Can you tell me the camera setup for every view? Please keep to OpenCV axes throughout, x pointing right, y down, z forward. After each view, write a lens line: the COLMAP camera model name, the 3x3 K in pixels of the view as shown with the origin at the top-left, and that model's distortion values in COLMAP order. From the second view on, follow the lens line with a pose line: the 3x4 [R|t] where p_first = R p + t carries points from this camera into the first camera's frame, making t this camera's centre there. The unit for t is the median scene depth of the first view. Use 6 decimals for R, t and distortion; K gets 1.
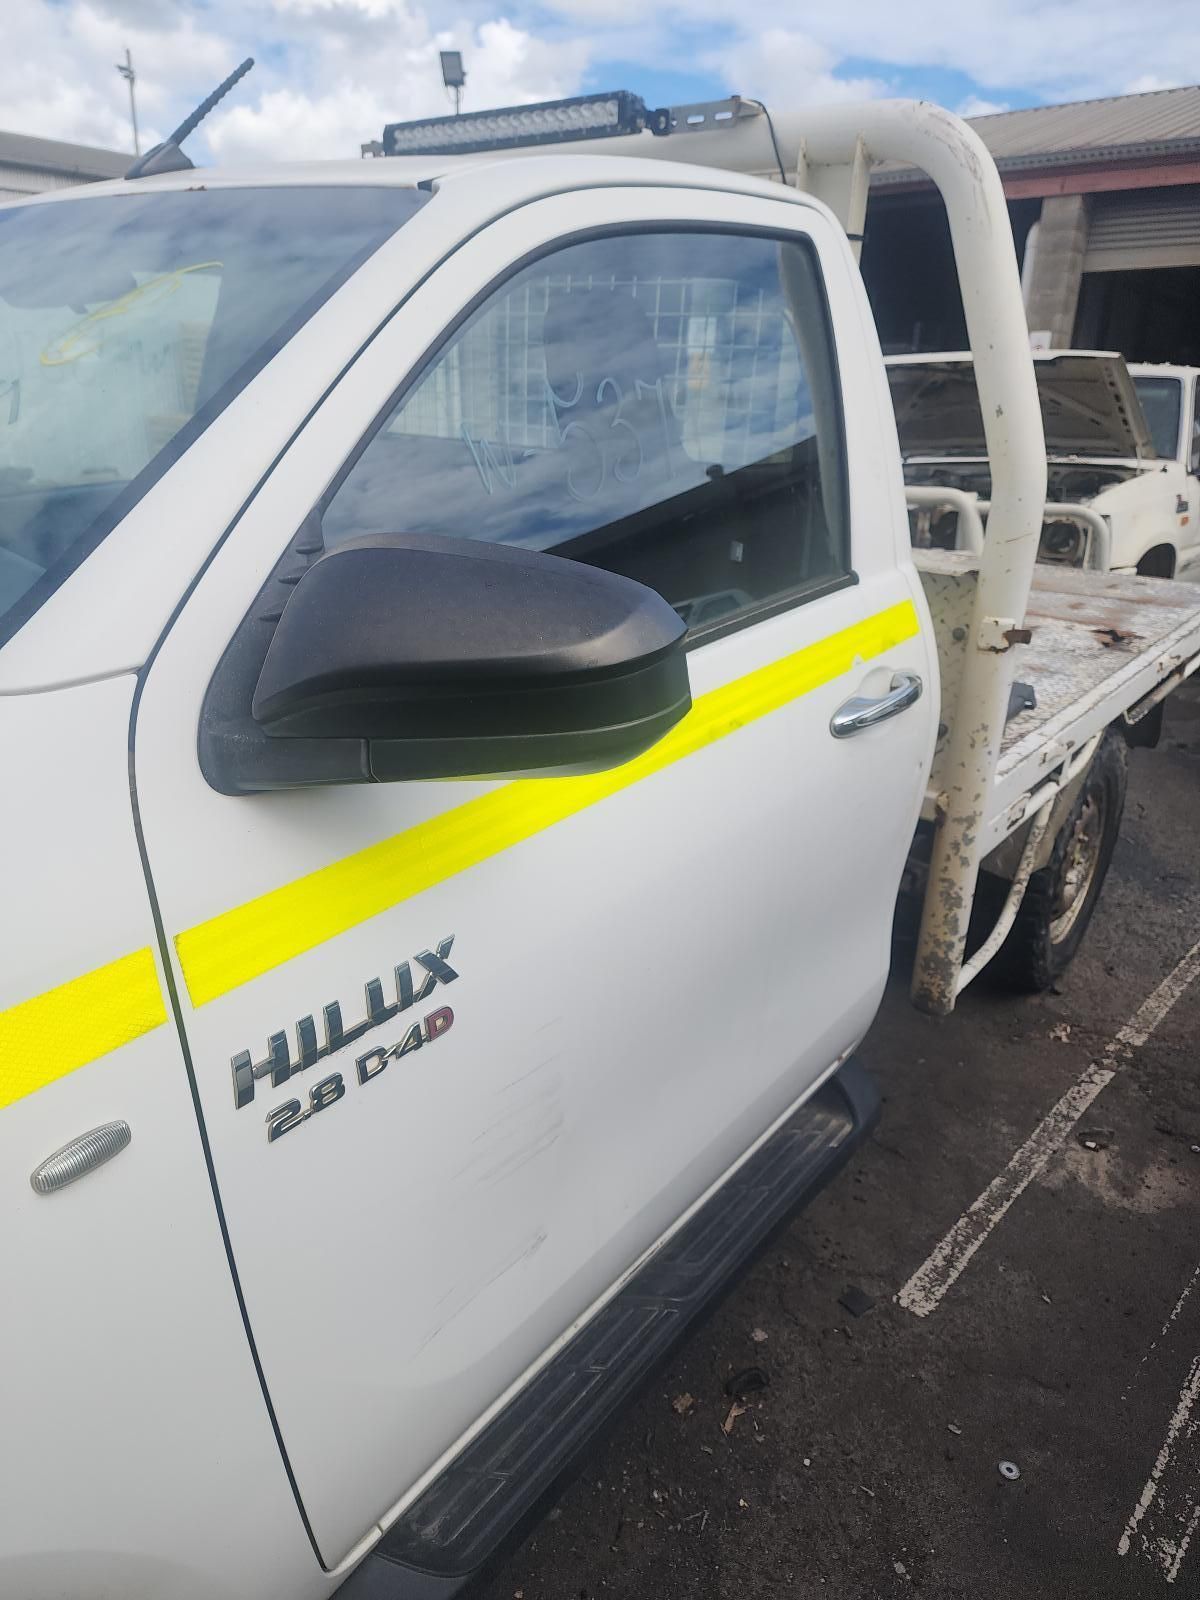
lens RADIAL K [[1144.5, 0, 600.0], [0, 1144.5, 800.0], [0, 0, 1]] dist [0.048665, -0.061993]
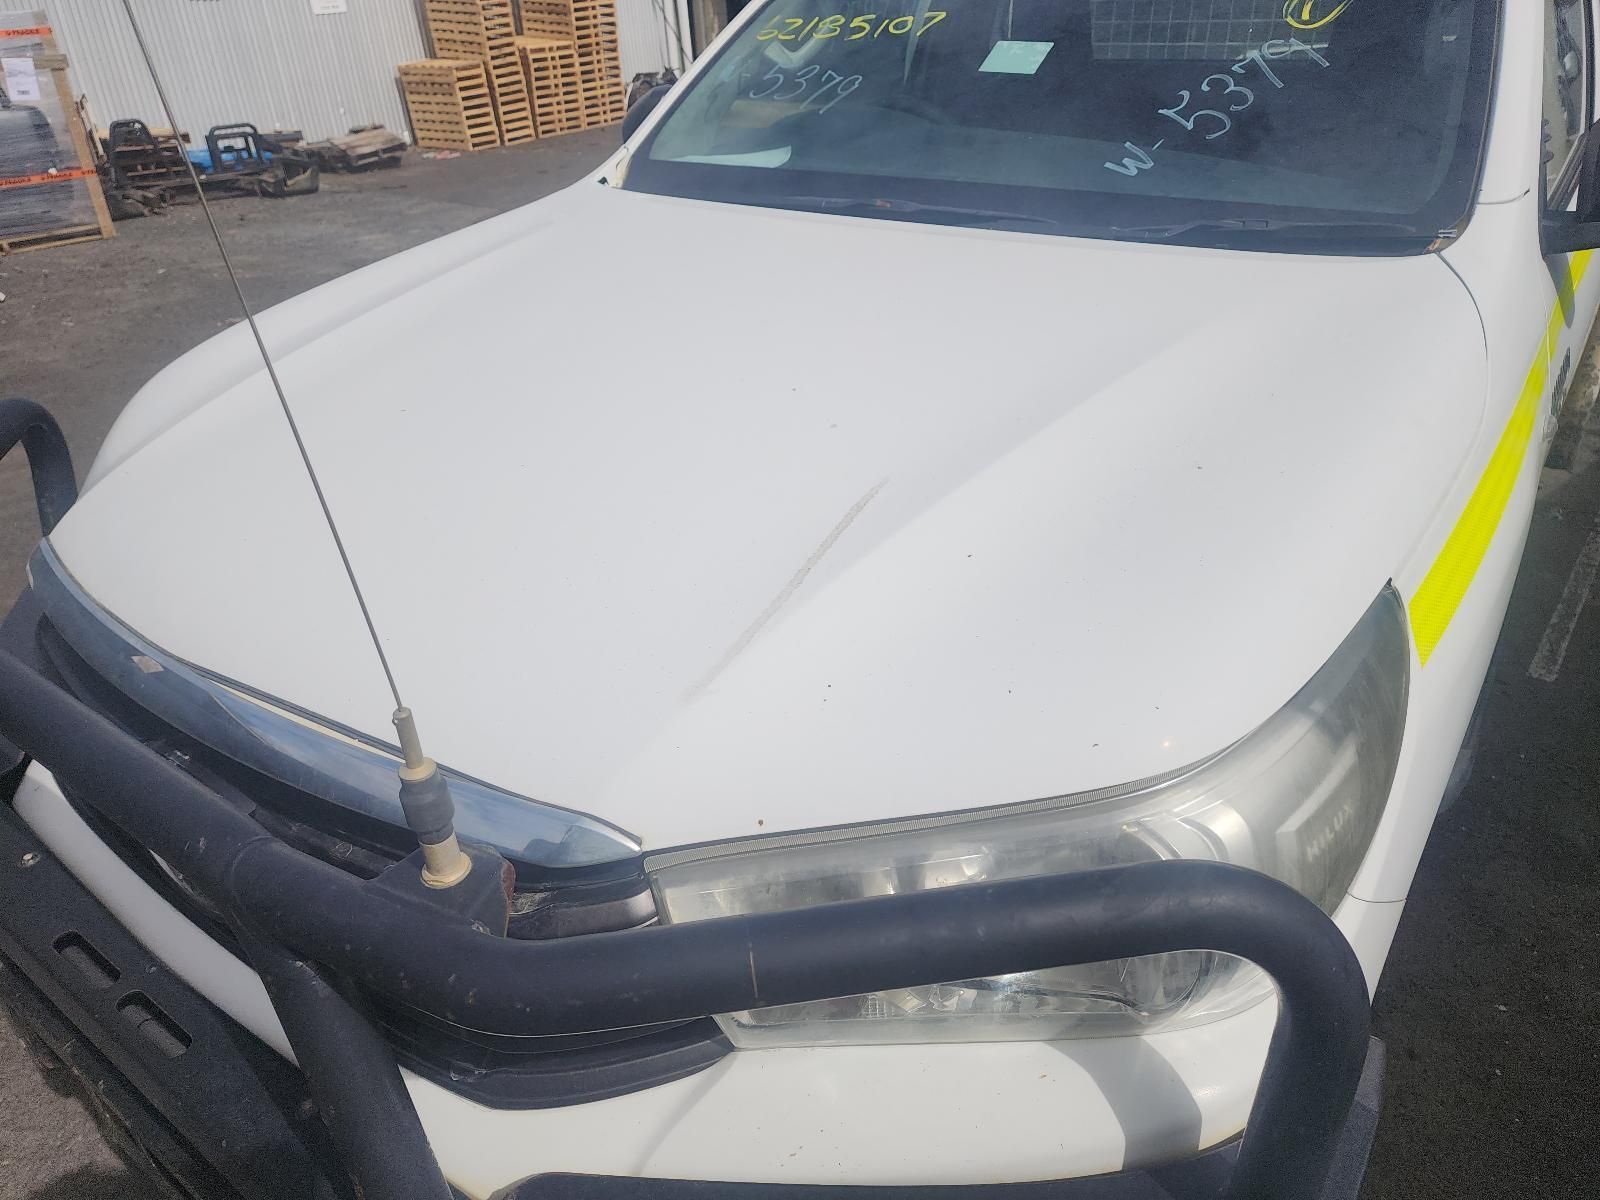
lens RADIAL K [[1144.5, 0, 795.1], [0, 1144.5, 606.8], [0, 0, 1]] dist [0.048665, -0.061993]
pose [[0.996678, -0.081435, -0.001136, -0.629612], [0.080770, 0.986567, 0.141993, 0.076911], [-0.010442, -0.141614, 0.989867, -0.379758]]
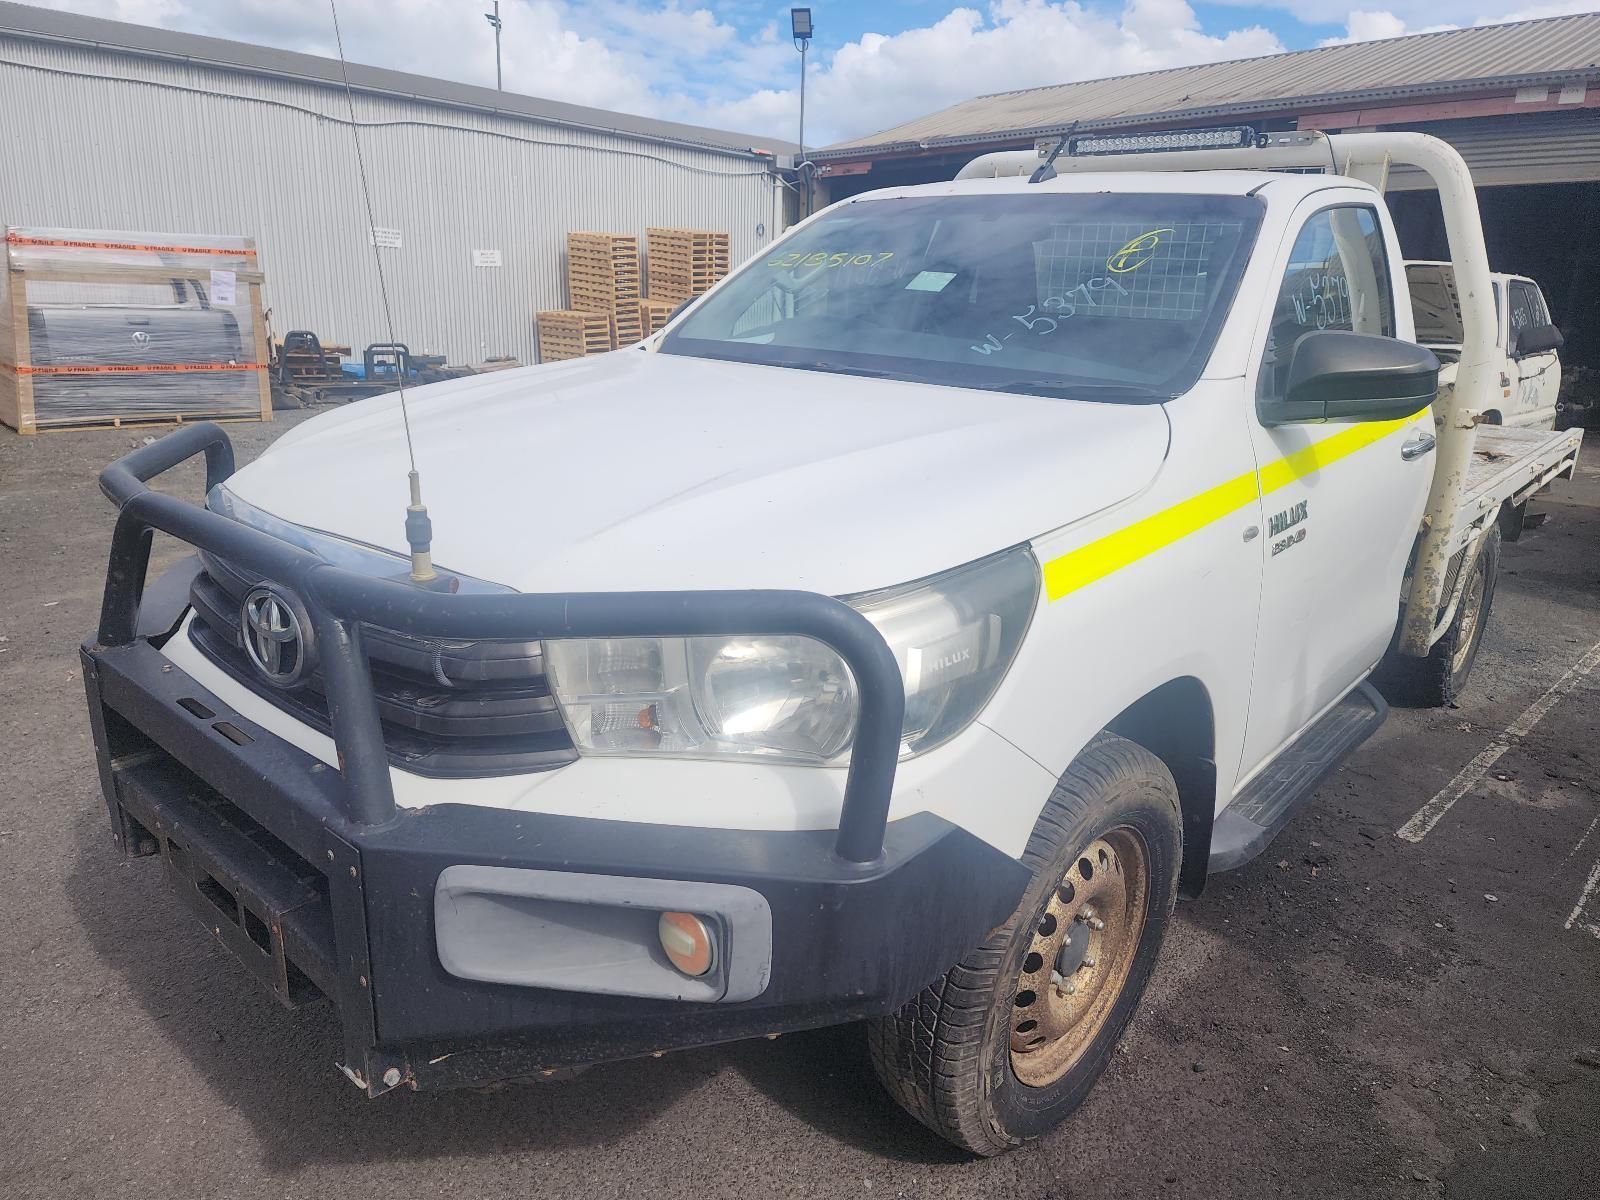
lens RADIAL K [[1135.4, 0, 776.0], [0, 1135.4, 575.8], [0, 0, 1]] dist [0.063572, -0.075392]
pose [[0.997570, 0.021323, -0.066329, -0.503186], [-0.027826, 0.994727, -0.098713, 0.255481], [0.063875, 0.100319, 0.992903, -0.677010]]
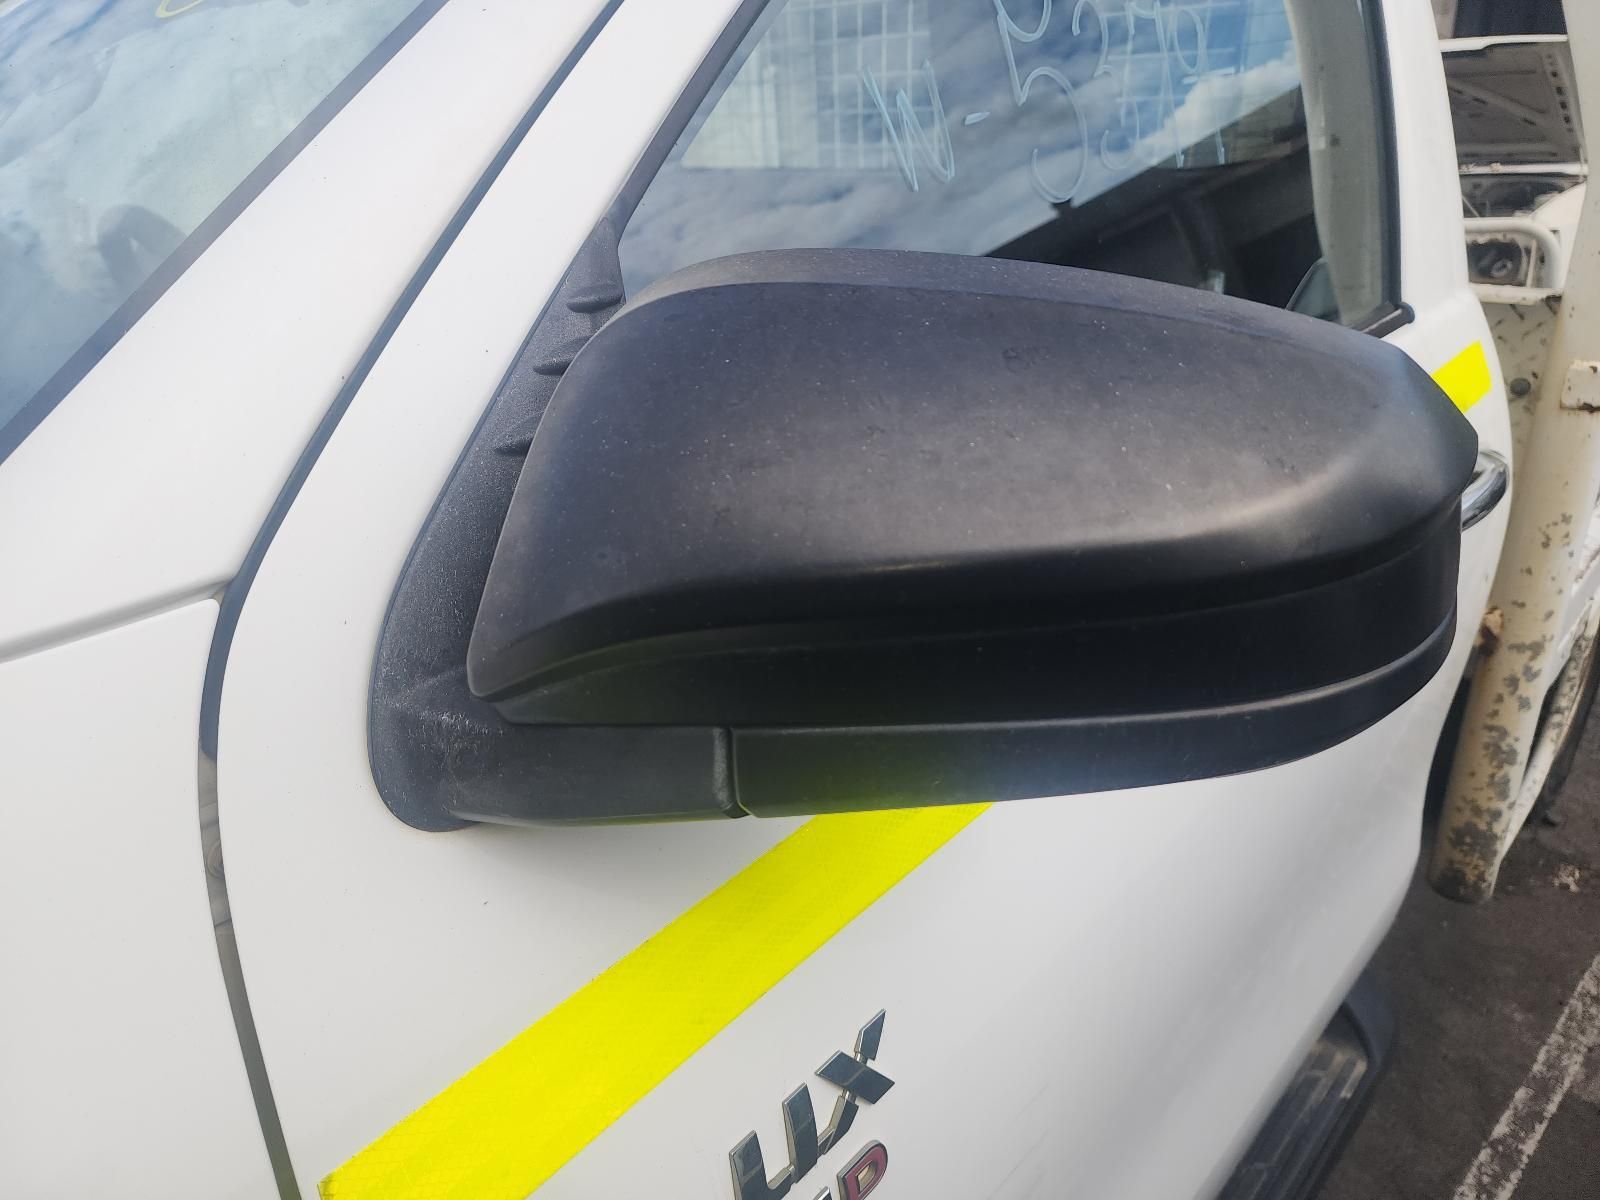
lens RADIAL K [[1155.3, 0, 805.6], [0, 1155.3, 595.5], [0, 0, 1]] dist [0.046541, -0.066652]
pose [[0.994007, -0.026574, -0.106041, -0.047175], [0.029476, 0.999230, 0.025890, -0.042737], [0.105271, -0.028860, 0.994025, 0.213749]]
